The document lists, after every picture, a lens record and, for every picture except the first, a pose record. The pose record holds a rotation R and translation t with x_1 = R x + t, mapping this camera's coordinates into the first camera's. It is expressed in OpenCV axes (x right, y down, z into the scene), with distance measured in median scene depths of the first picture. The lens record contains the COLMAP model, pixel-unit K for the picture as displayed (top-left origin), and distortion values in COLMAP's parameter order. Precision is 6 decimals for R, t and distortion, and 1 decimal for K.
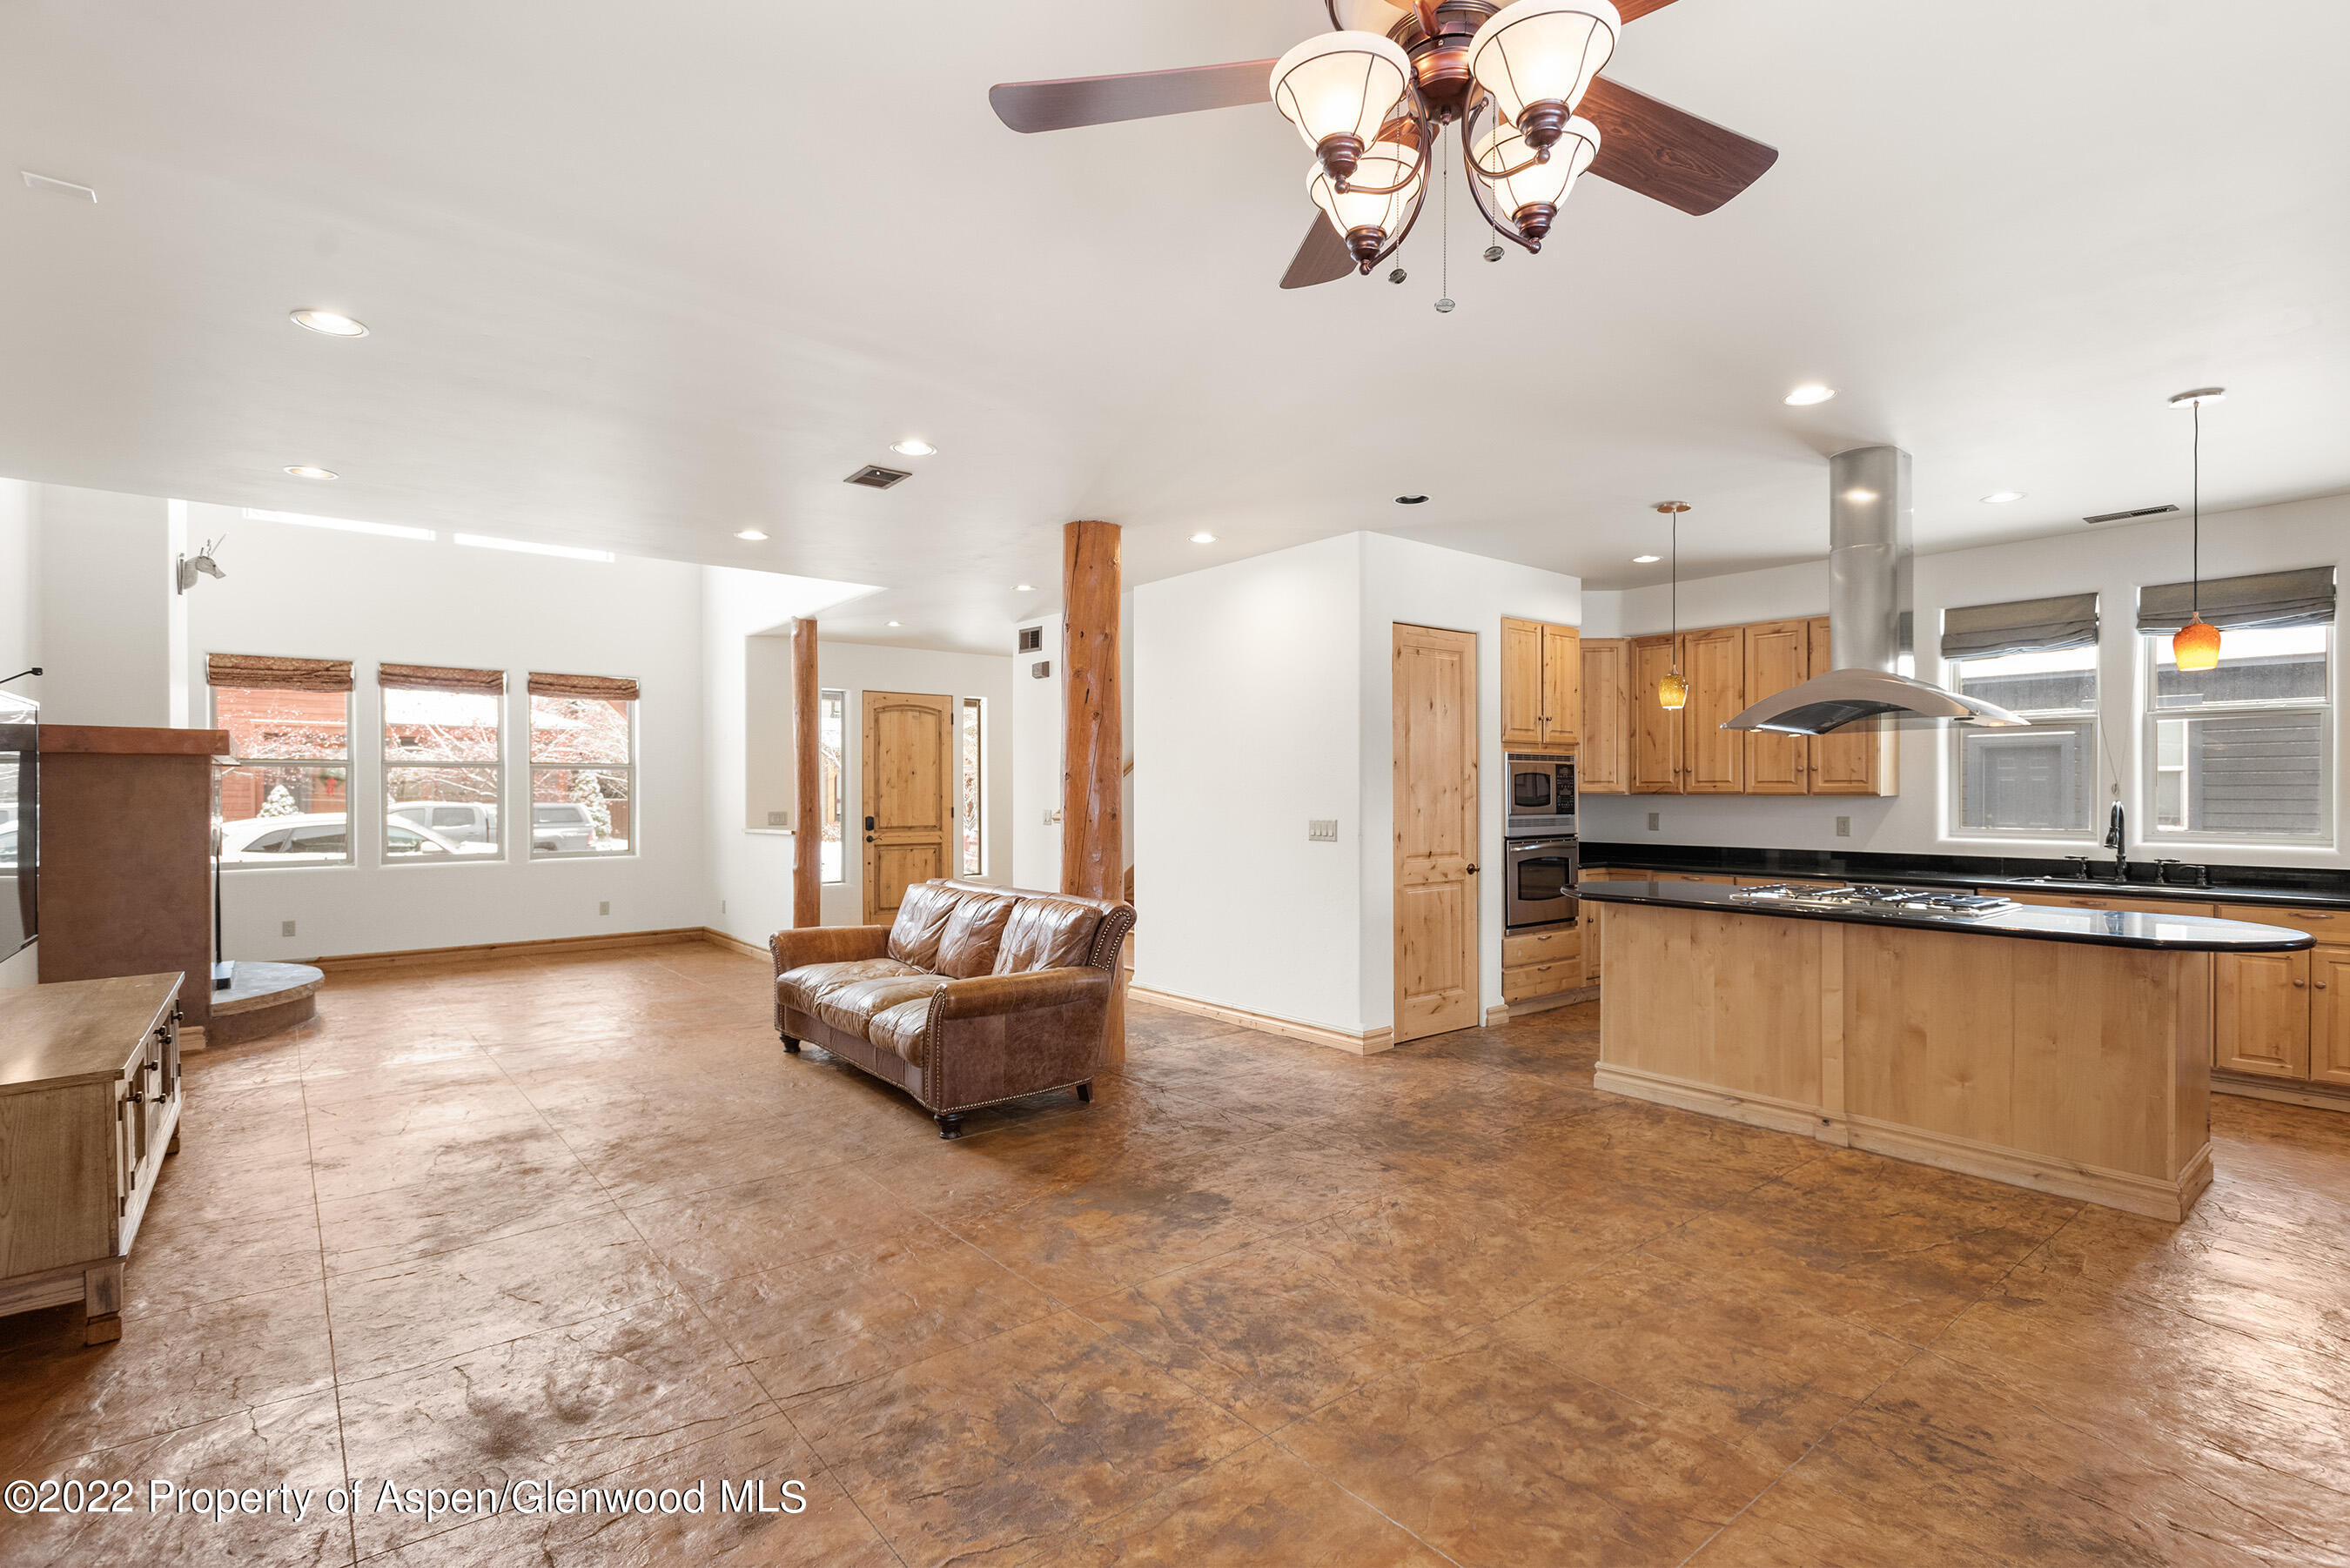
lens RADIAL K [[1123.1, 0, 1179.0], [0, 1123.1, 797.1], [0, 0, 1]] dist [0.005417, 0.000037]
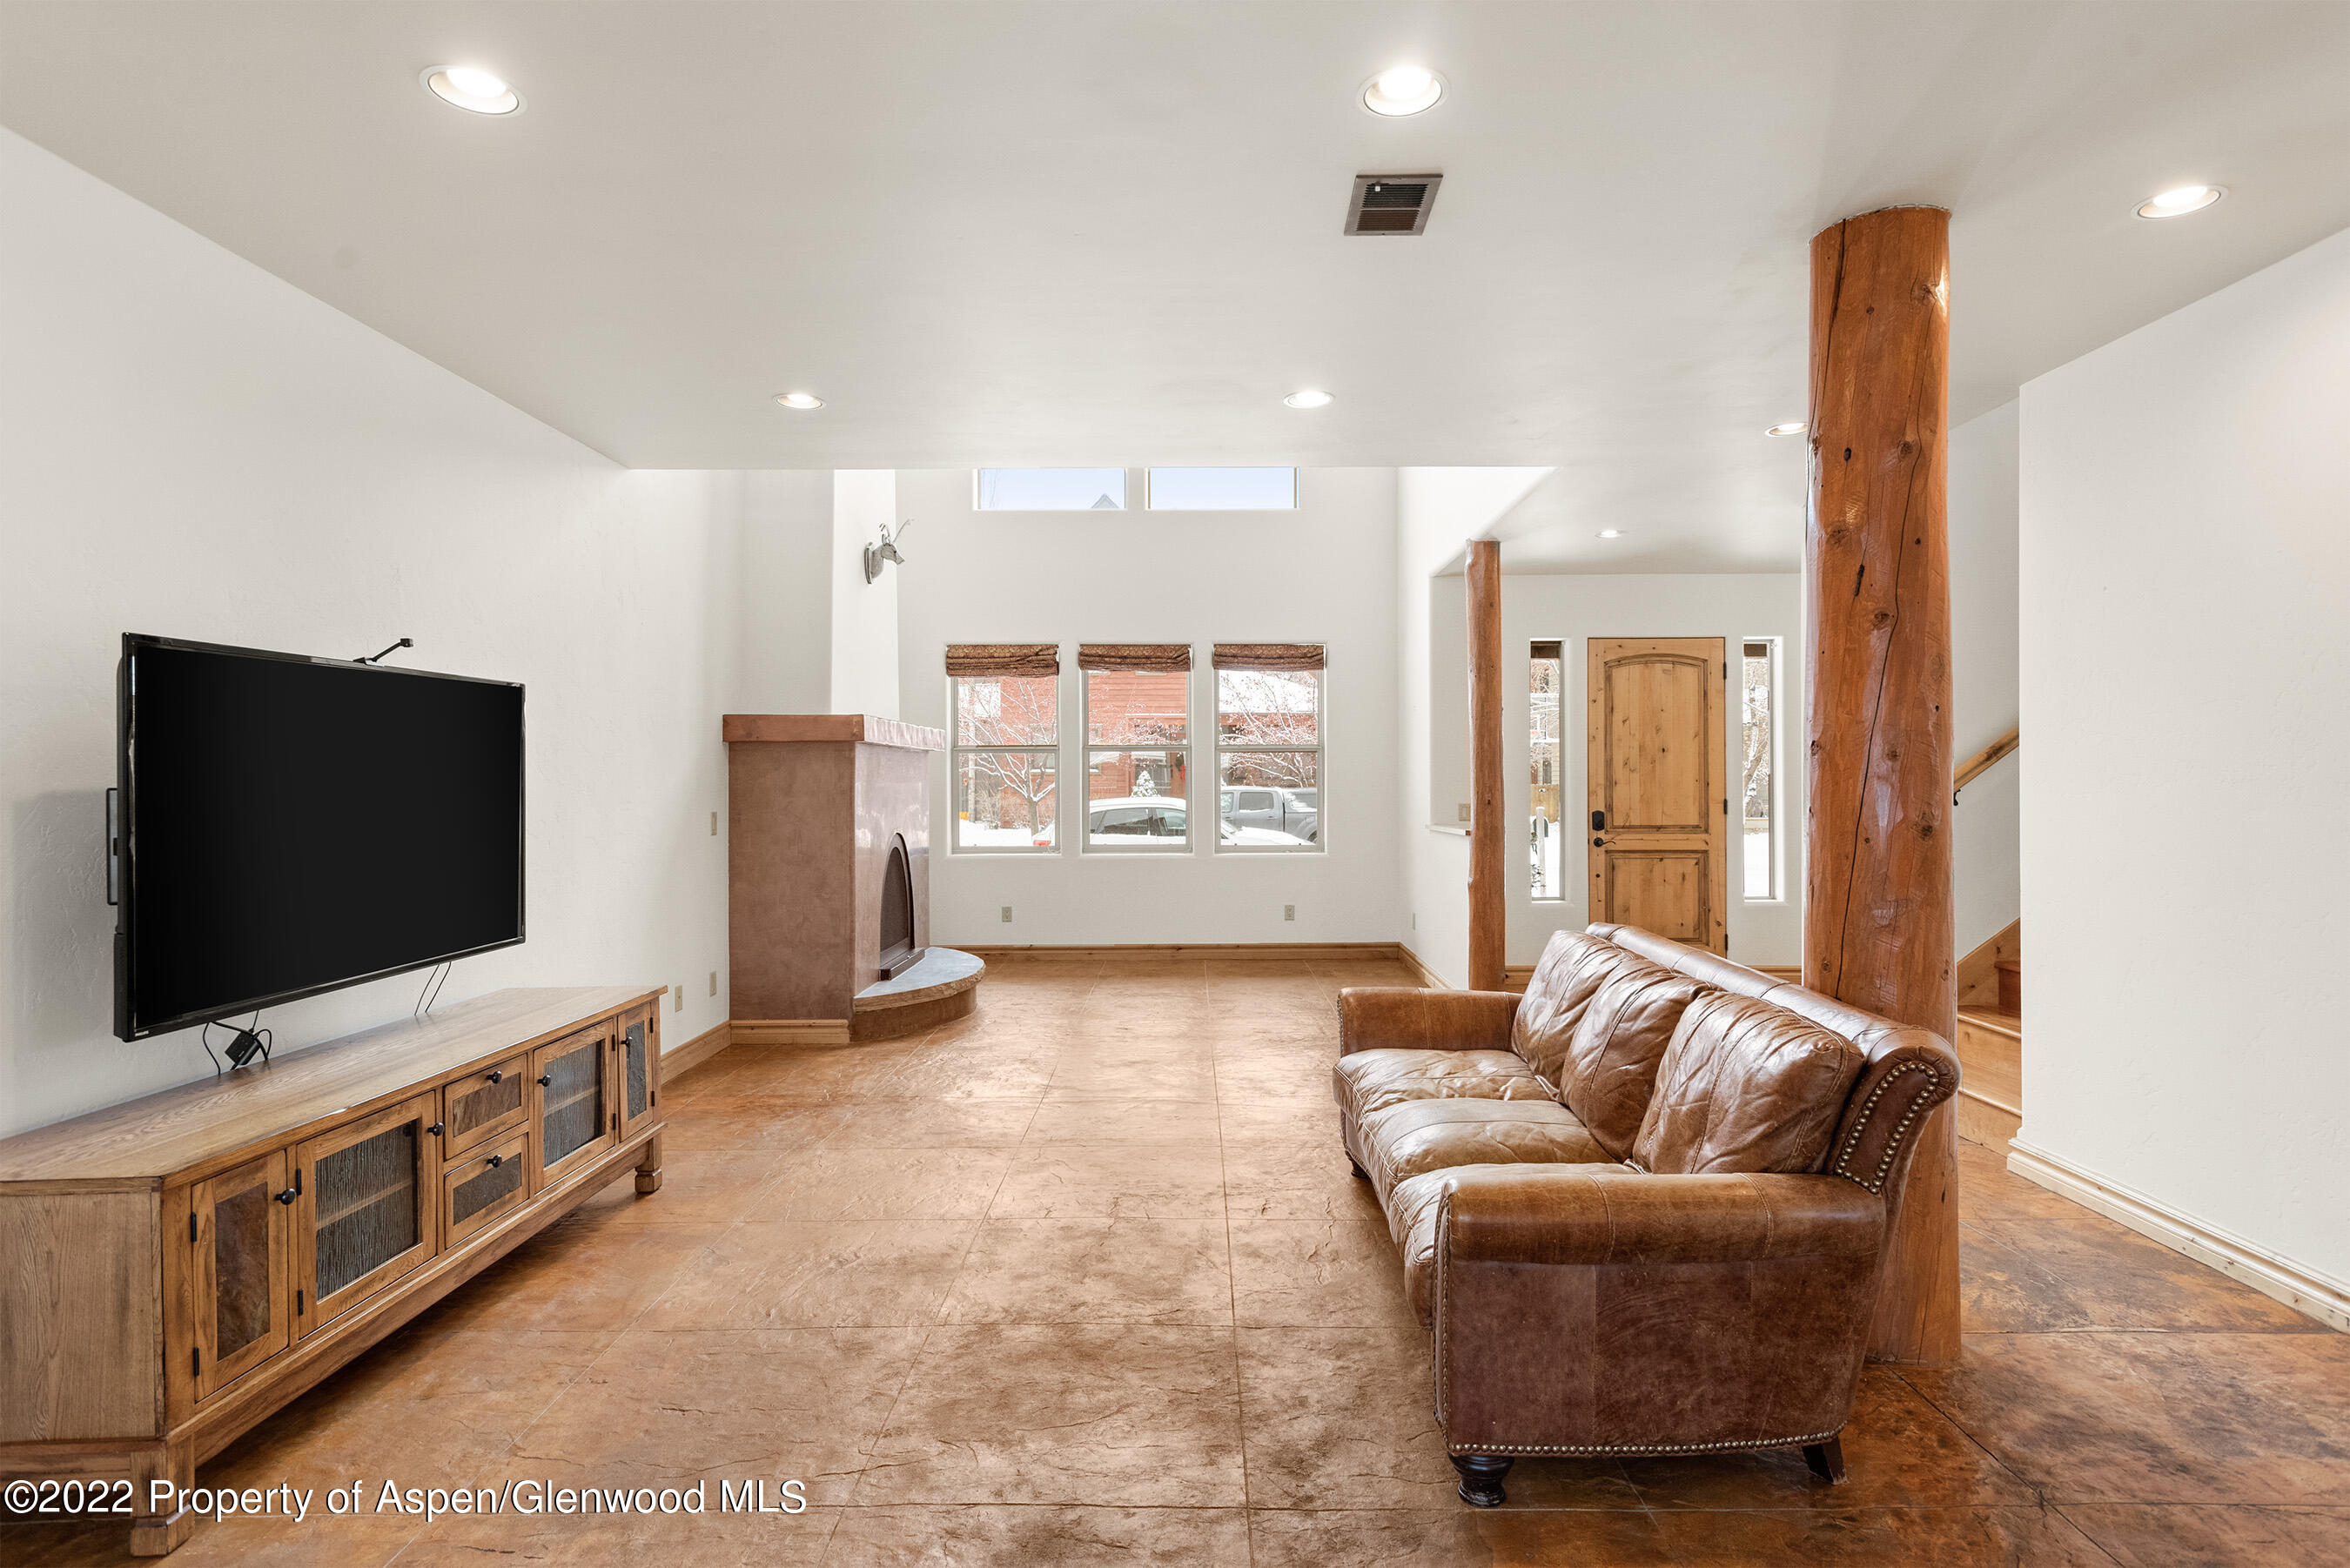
lens RADIAL K [[1173.7, 0, 1218.2], [0, 1173.7, 778.1], [0, 0, 1]] dist [0.012591, -0.001027]
pose [[0.775283, -0.000394, -0.631614, 0.023268], [-0.000993, 0.999998, -0.001842, -0.003880], [0.631613, 0.002055, 0.775281, 0.423242]]
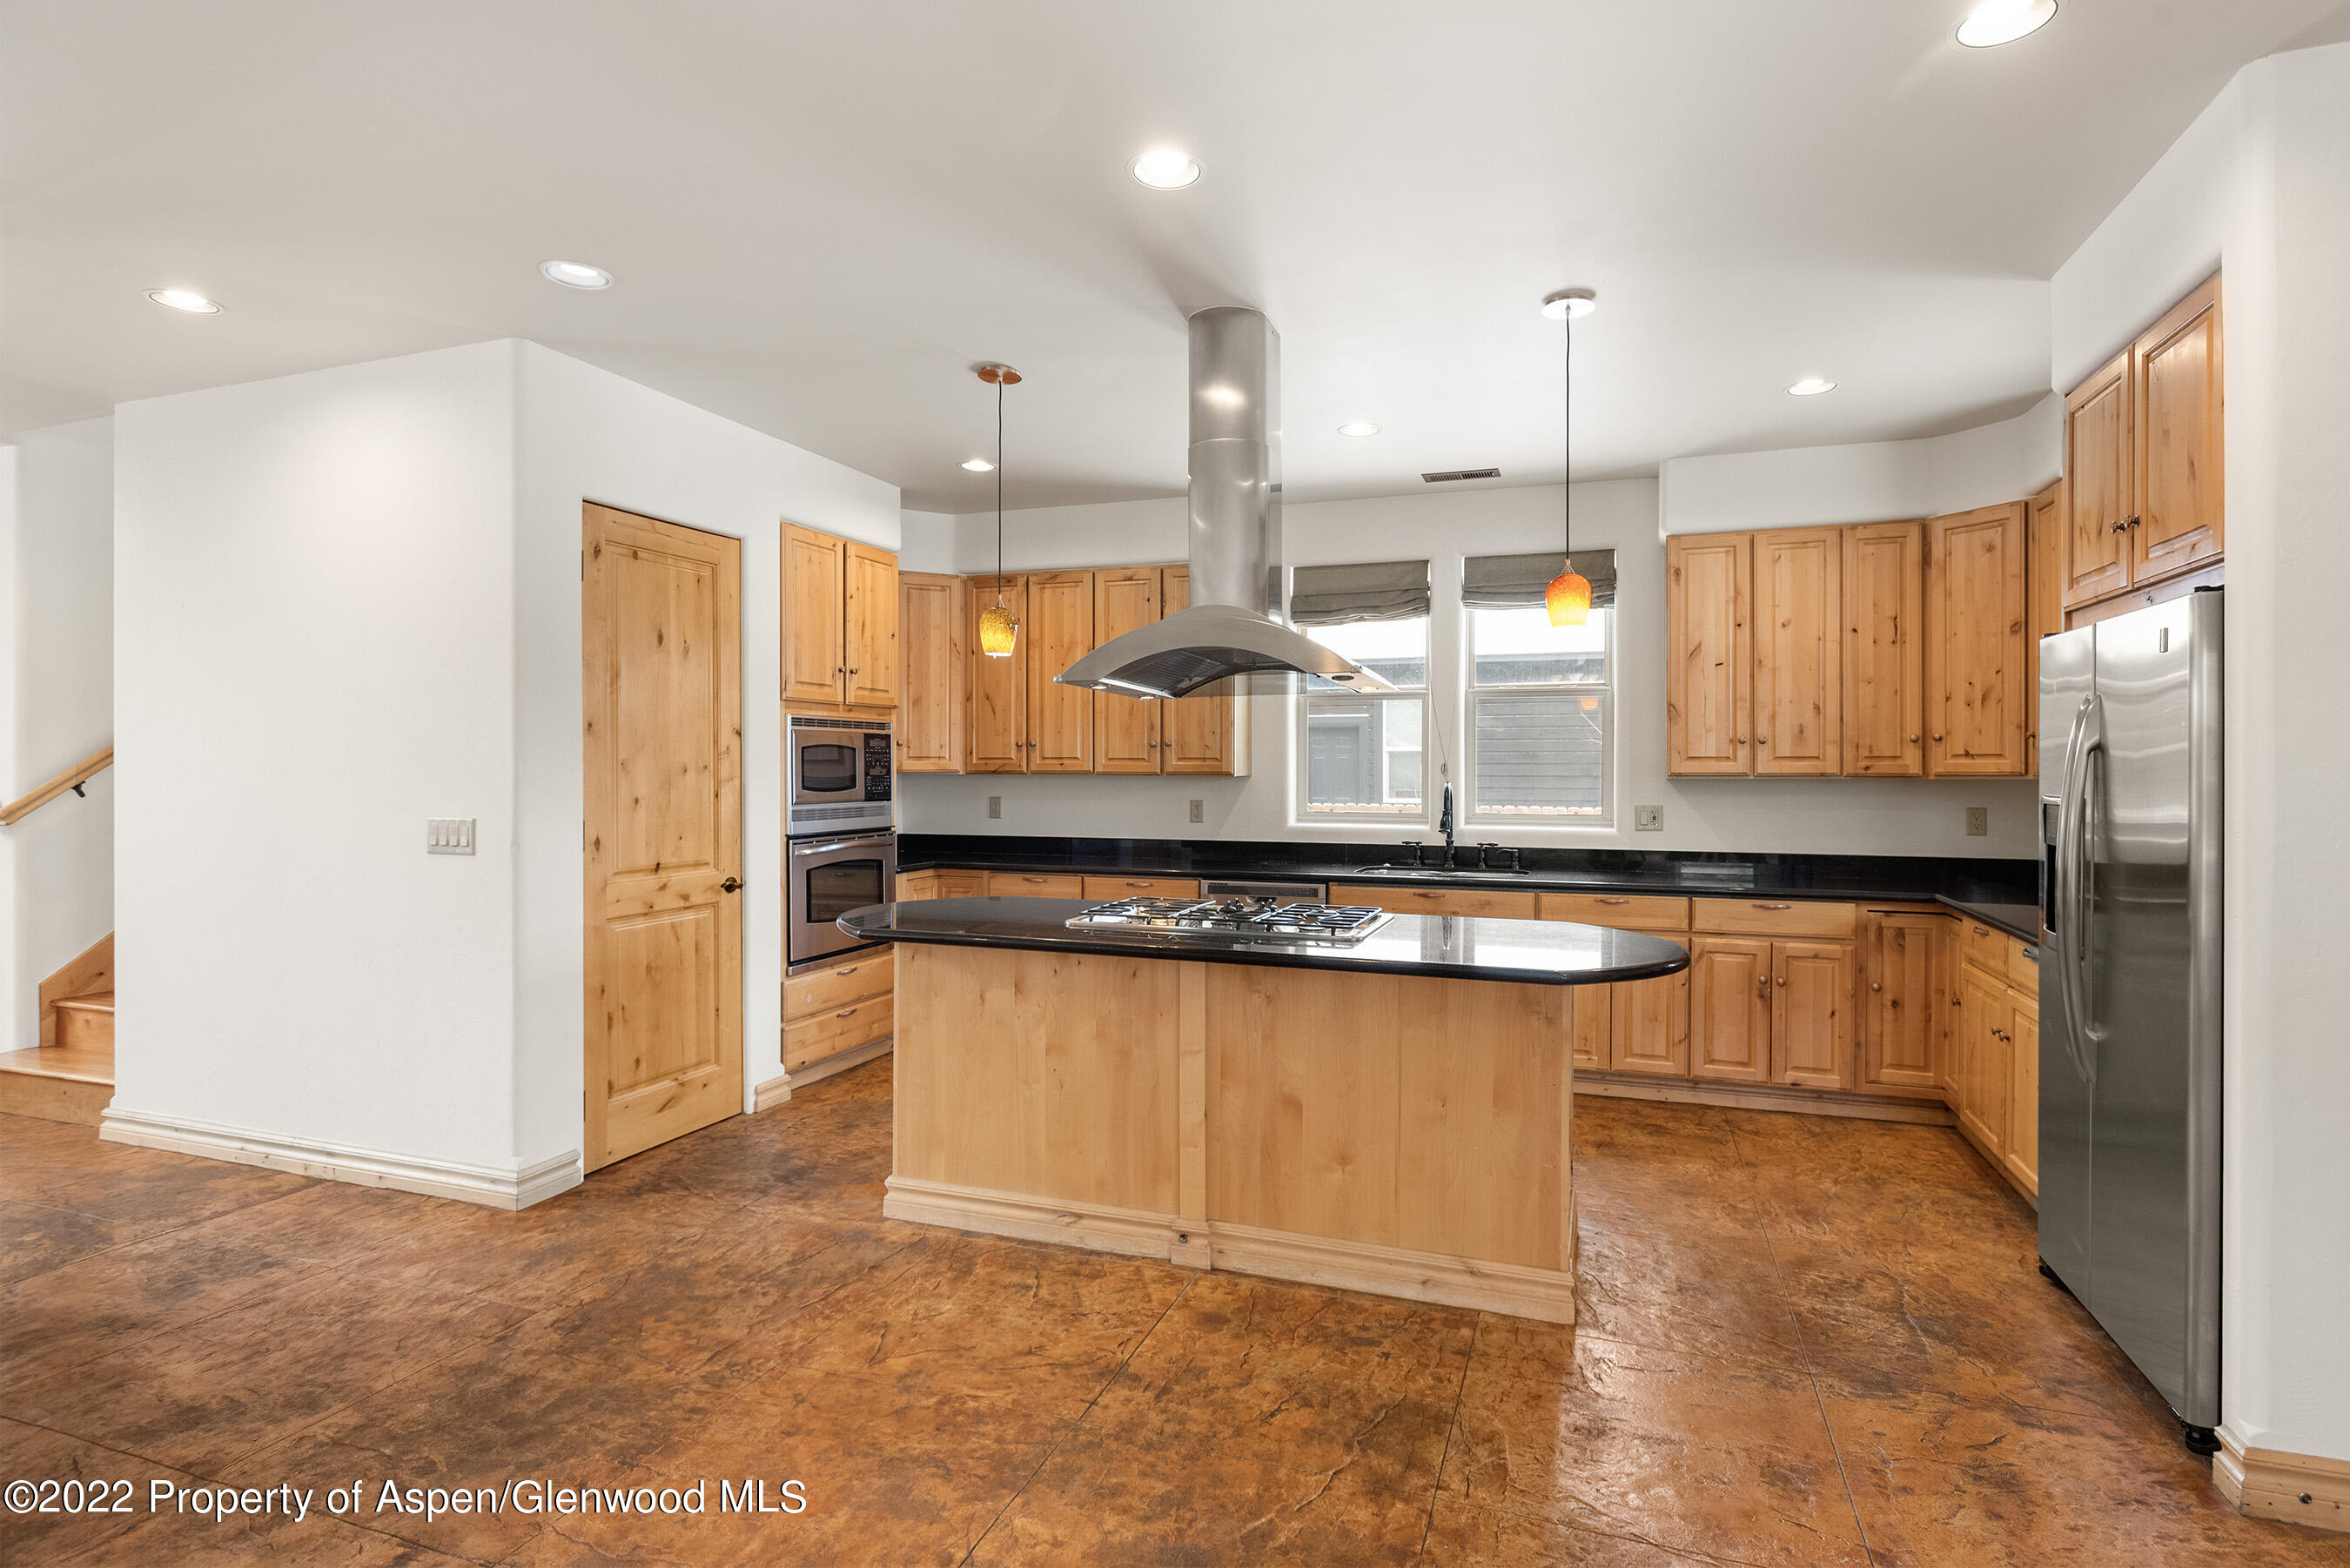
lens RADIAL K [[1173.7, 0, 1151.7], [0, 1173.7, 767.3], [0, 0, 1]] dist [0.012591, -0.001027]
pose [[0.875918, 0.003018, 0.482451, 0.160630], [-0.001286, 0.999991, -0.003920, -0.005337], [-0.482459, 0.002813, 0.875914, 0.291603]]
